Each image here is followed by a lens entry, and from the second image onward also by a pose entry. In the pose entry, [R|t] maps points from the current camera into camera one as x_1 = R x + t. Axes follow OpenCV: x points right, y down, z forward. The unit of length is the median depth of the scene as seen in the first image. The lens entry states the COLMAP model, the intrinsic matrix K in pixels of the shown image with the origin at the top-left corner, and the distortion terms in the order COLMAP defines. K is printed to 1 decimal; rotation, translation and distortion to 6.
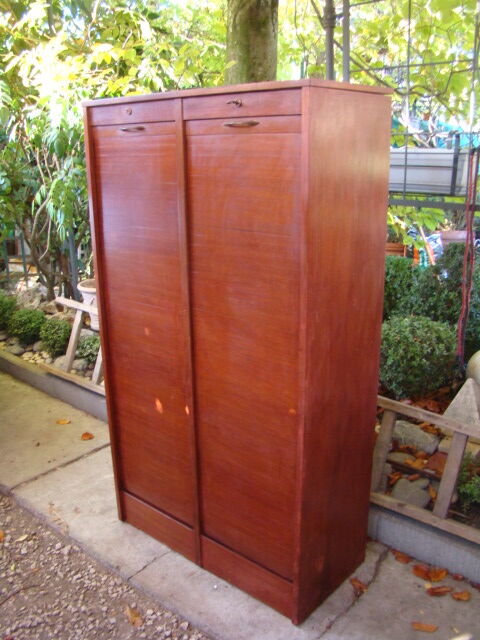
lens RADIAL K [[587.8, 0, 240.0], [0, 587.8, 320.0], [0, 0, 1]] dist [-0.082222, -0.000801]
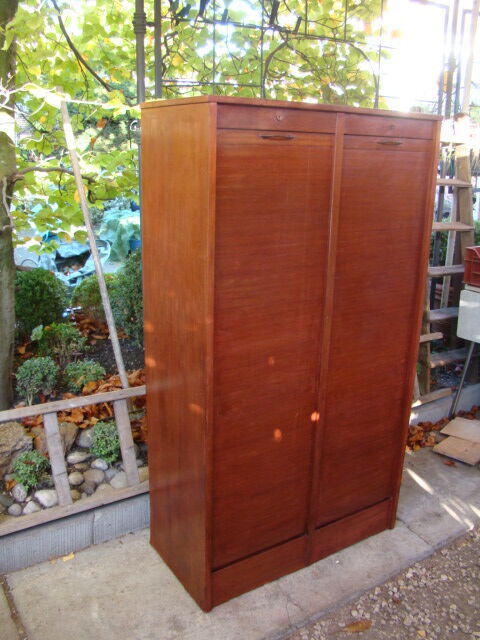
lens RADIAL K [[587.8, 0, 240.0], [0, 587.8, 320.0], [0, 0, 1]] dist [-0.082222, -0.000801]
pose [[0.292571, -0.254415, 0.921778, -0.978652], [0.252815, 0.950237, 0.182026, -0.214413], [-0.922218, 0.179784, 0.342332, 0.709538]]
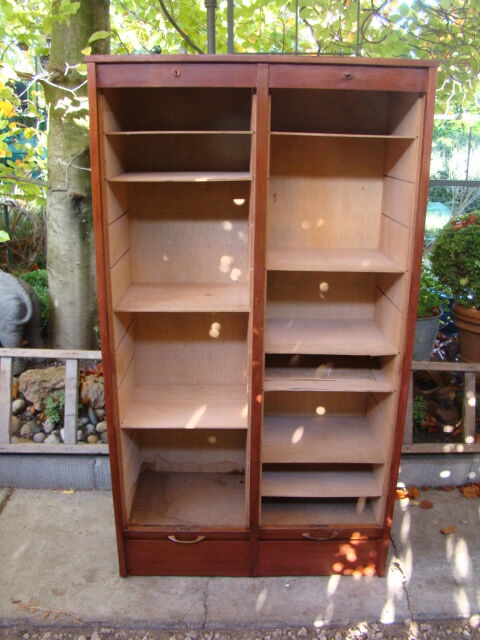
lens RADIAL K [[600.5, 0, 223.6], [0, 600.5, 322.2], [0, 0, 1]] dist [-0.086664, 0.008421]
pose [[0.761360, -0.177386, 0.623591, -0.648625], [0.171665, 0.982670, 0.069939, -0.051047], [-0.625190, 0.053800, 0.778616, 0.282841]]
